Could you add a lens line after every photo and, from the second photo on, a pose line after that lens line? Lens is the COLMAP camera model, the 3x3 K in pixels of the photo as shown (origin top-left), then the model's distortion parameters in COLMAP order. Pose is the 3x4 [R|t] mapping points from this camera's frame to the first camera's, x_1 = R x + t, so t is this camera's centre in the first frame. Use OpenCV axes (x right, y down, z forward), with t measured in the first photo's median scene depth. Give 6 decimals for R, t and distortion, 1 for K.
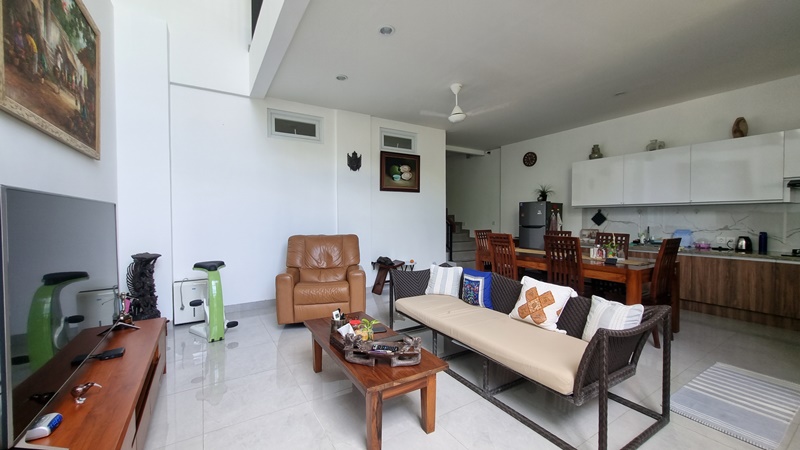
lens RADIAL K [[315.3, 0, 397.8], [0, 315.3, 222.6], [0, 0, 1]] dist [0.003252, 0.000471]
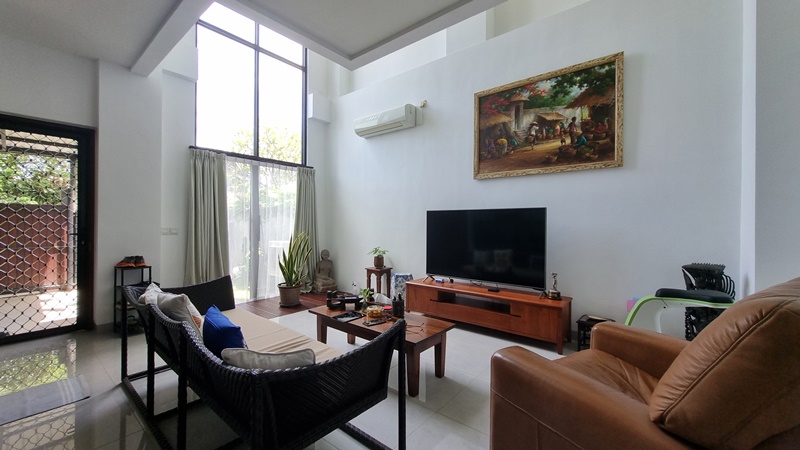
lens RADIAL K [[315.3, 0, 397.8], [0, 315.3, 222.6], [0, 0, 1]] dist [0.003252, 0.000471]
pose [[-0.943779, 0.002325, -0.330568, 0.088976], [-0.002231, 0.999908, 0.013402, -0.007239], [0.330568, 0.013386, -0.943687, 0.942346]]
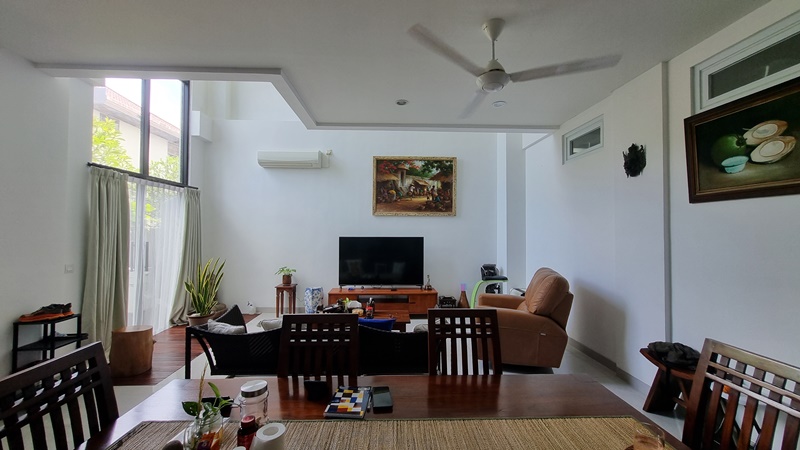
lens RADIAL K [[315.3, 0, 397.8], [0, 315.3, 222.6], [0, 0, 1]] dist [0.003252, 0.000471]
pose [[-0.485399, -0.014825, -0.874167, 0.589715], [-0.011027, 0.999881, -0.010834, -0.065859], [0.874223, 0.004381, -0.485504, 0.892729]]
